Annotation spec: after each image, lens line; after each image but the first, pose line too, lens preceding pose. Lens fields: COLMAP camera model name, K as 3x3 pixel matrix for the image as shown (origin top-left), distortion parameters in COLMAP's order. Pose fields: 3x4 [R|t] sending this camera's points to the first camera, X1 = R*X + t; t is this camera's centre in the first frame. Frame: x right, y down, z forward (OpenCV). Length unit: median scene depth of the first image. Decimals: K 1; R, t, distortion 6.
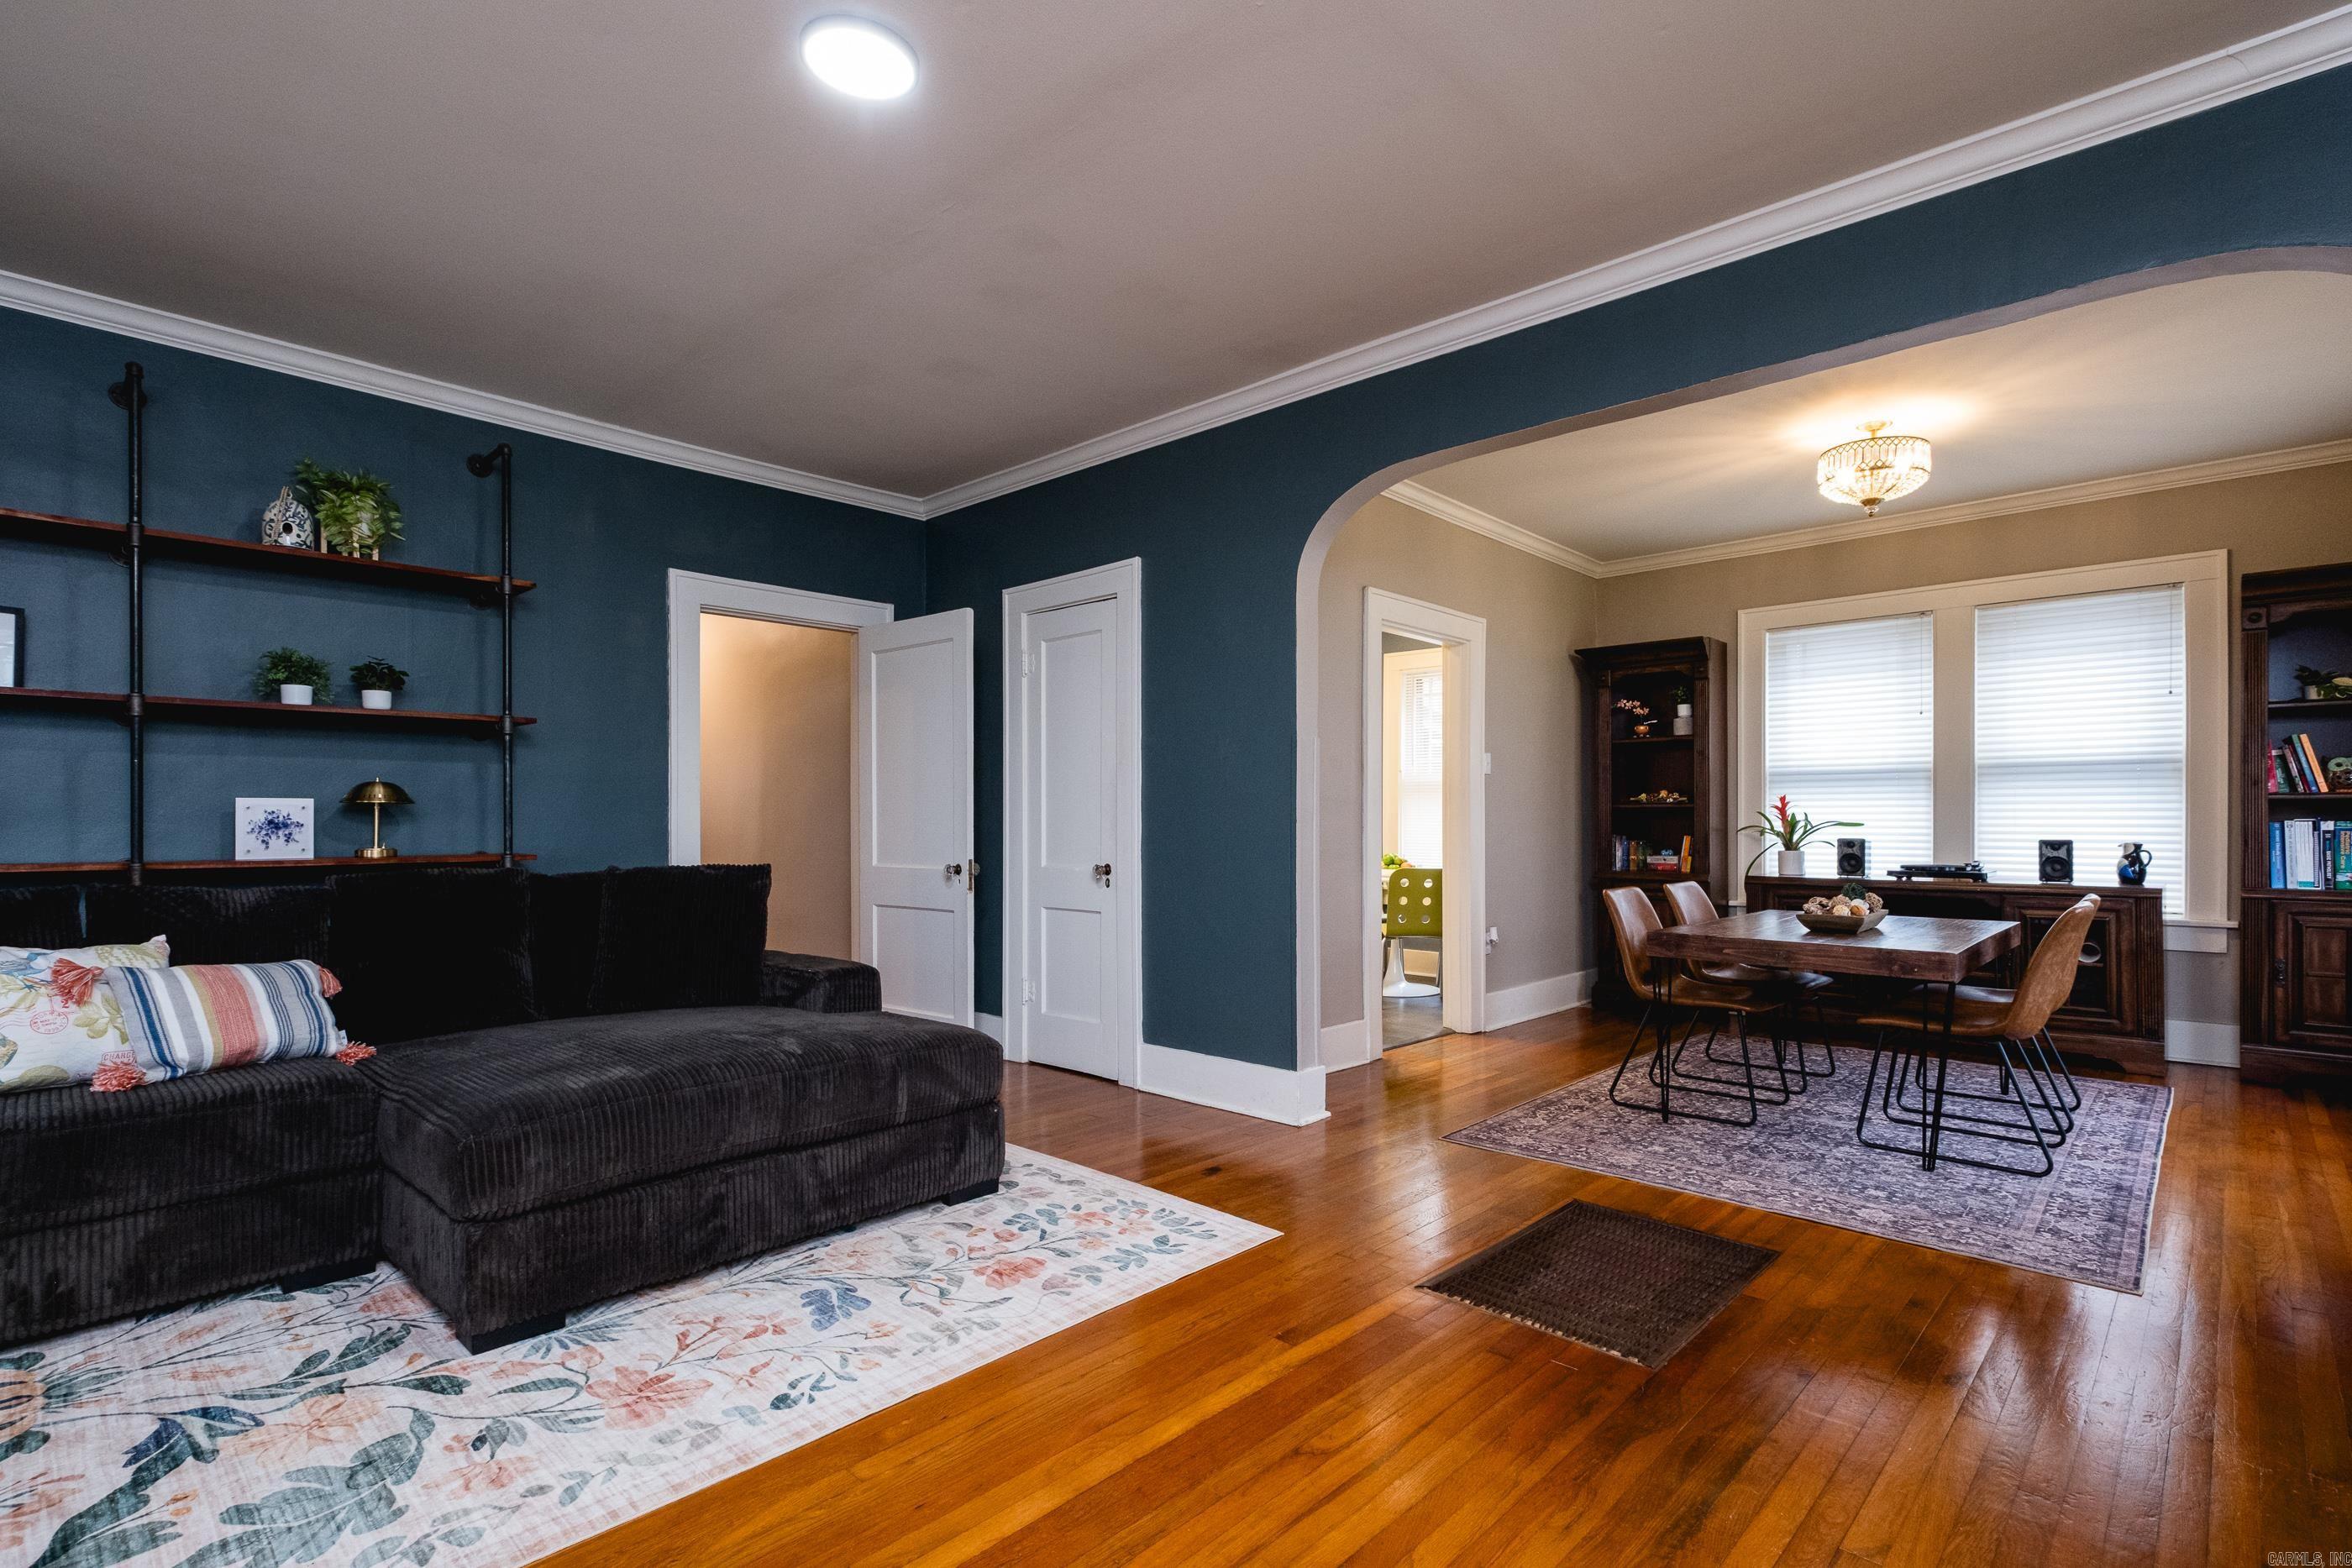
lens RADIAL K [[1104.1, 0, 1150.5], [0, 1104.1, 819.4], [0, 0, 1]] dist [0.004723, -0.001049]
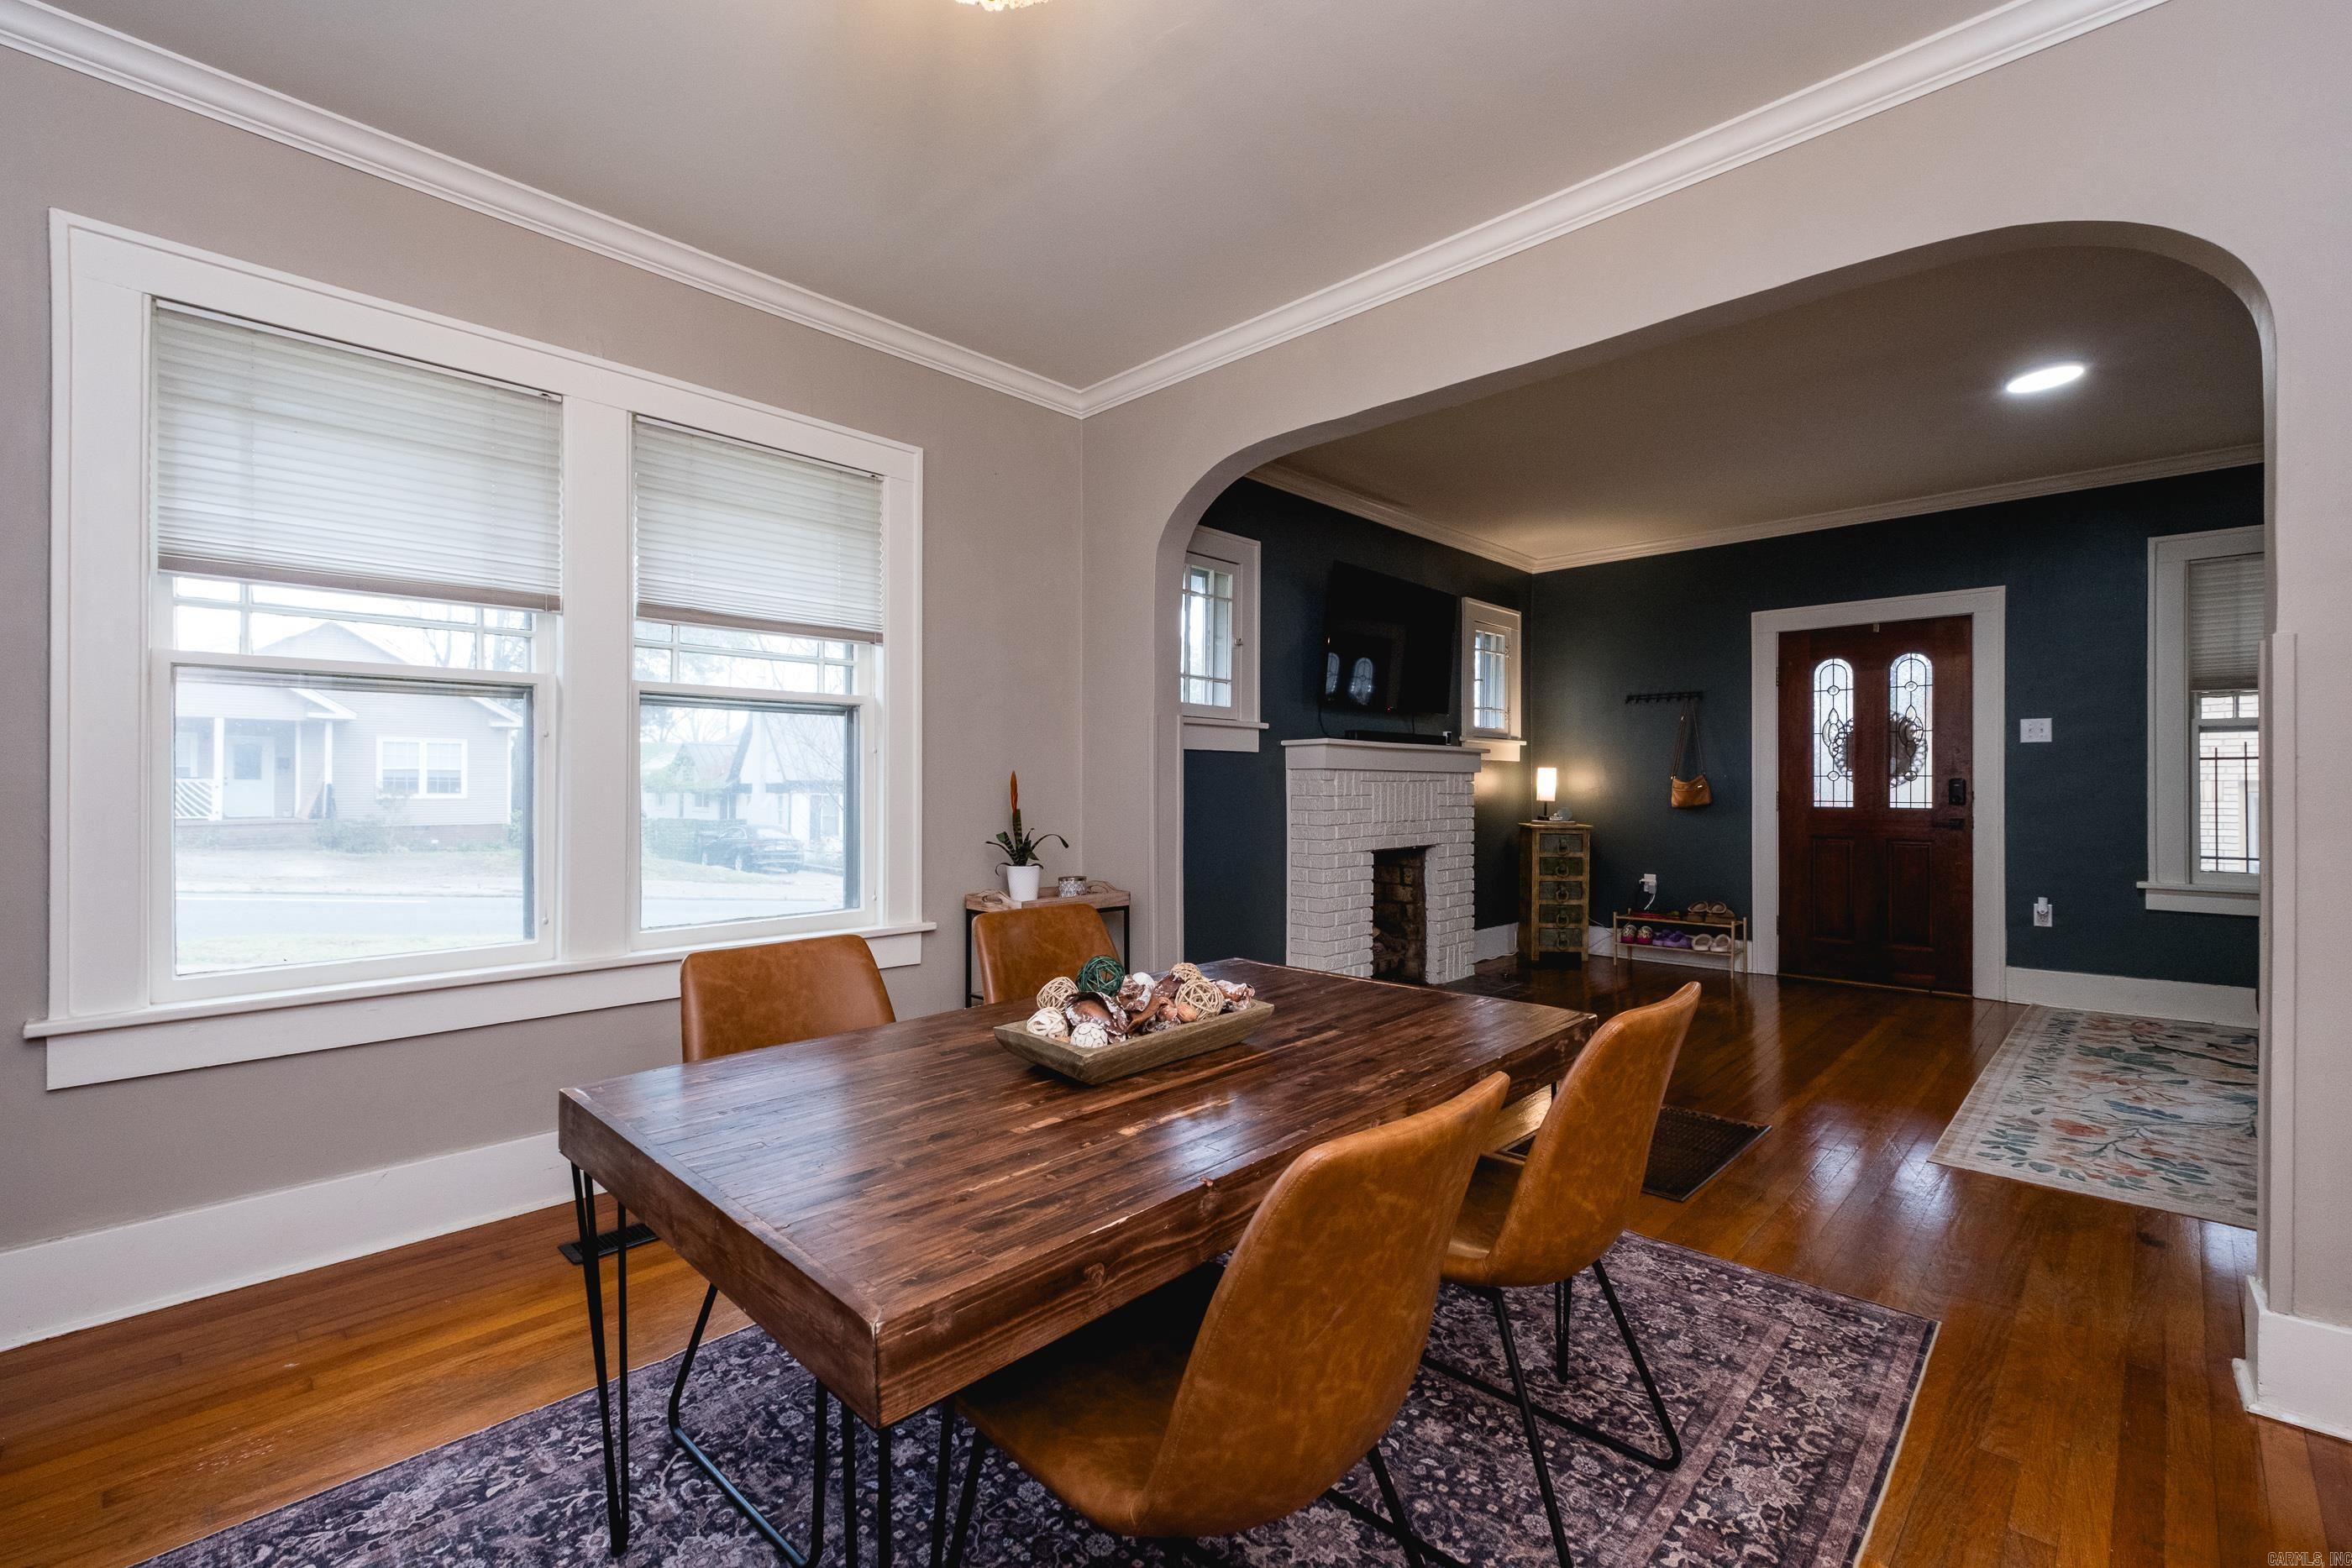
lens RADIAL K [[1028.9, 0, 1187.1], [0, 1028.9, 765.3], [0, 0, 1]] dist [0.003815, -0.003107]
pose [[-0.999693, 0.004135, -0.024442, 0.522042], [0.004686, 0.999735, -0.022535, -0.003327], [0.024343, -0.022642, -0.999447, 1.188716]]
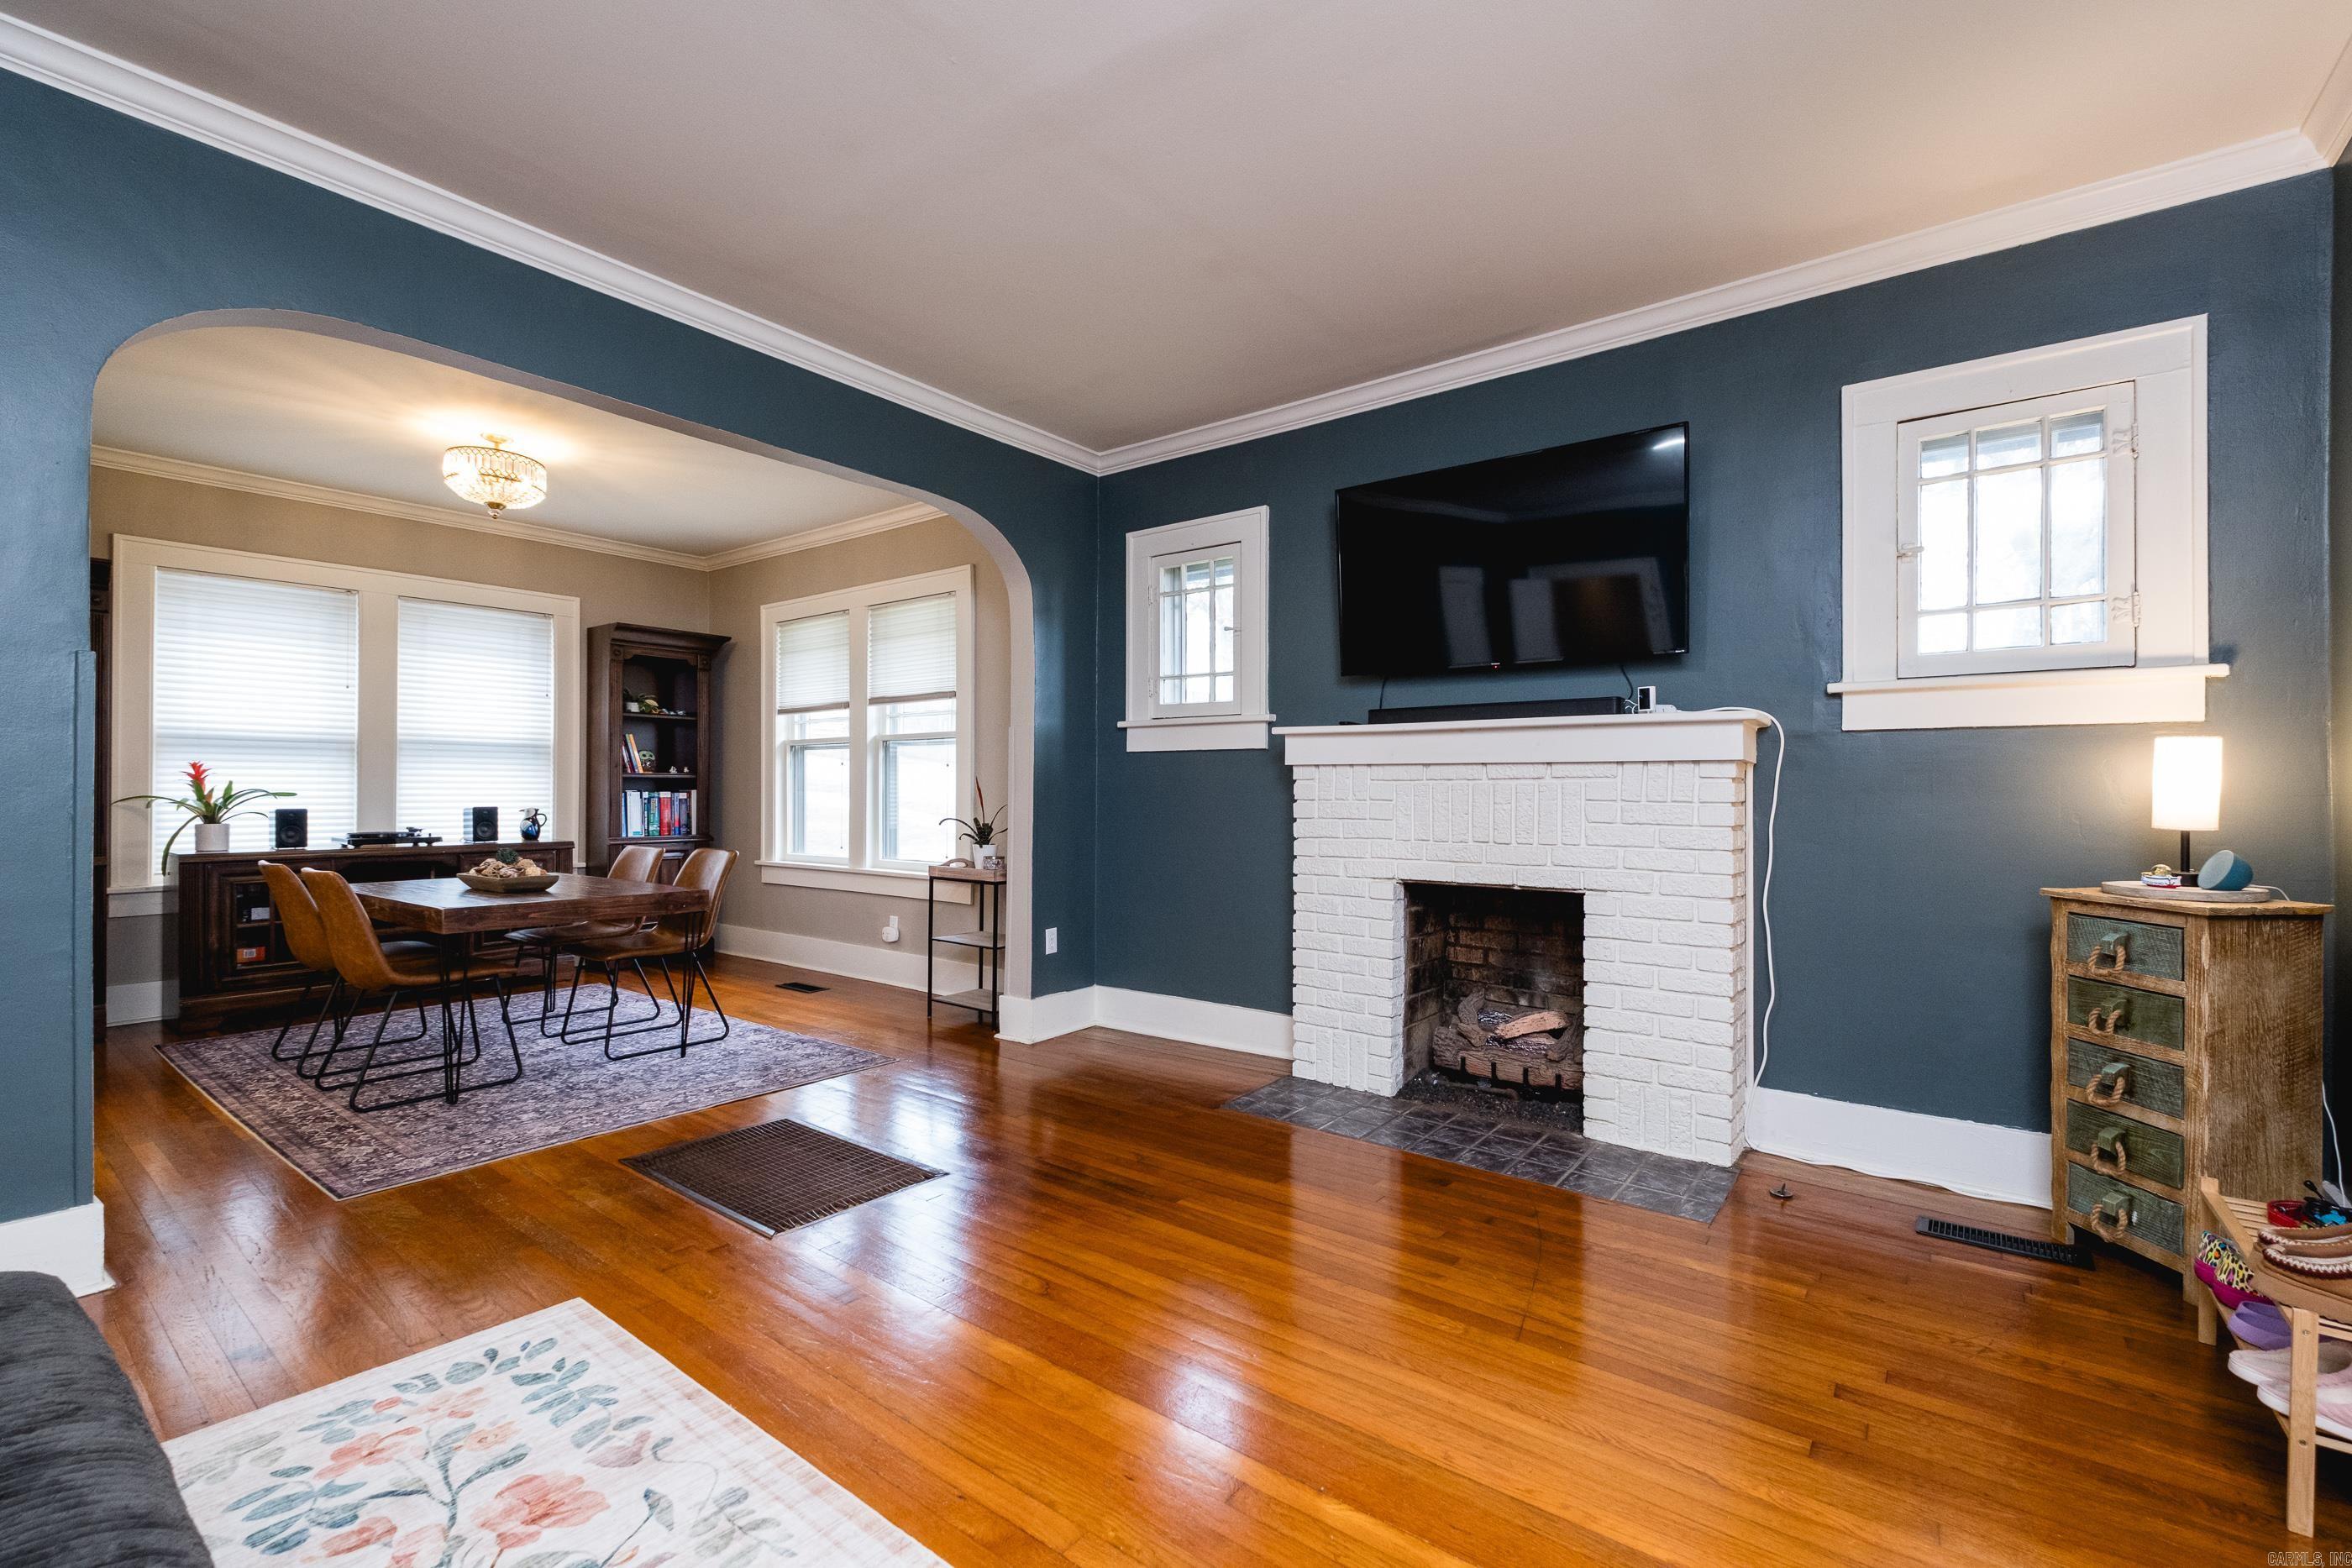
lens RADIAL K [[1028.9, 0, 1188.7], [0, 1028.9, 785.1], [0, 0, 1]] dist [0.003815, -0.003107]
pose [[-0.121426, 0.006827, 0.992577, -0.405590], [-0.004457, 0.999963, -0.007423, -0.000588], [-0.992591, -0.005325, -0.121391, 0.377199]]
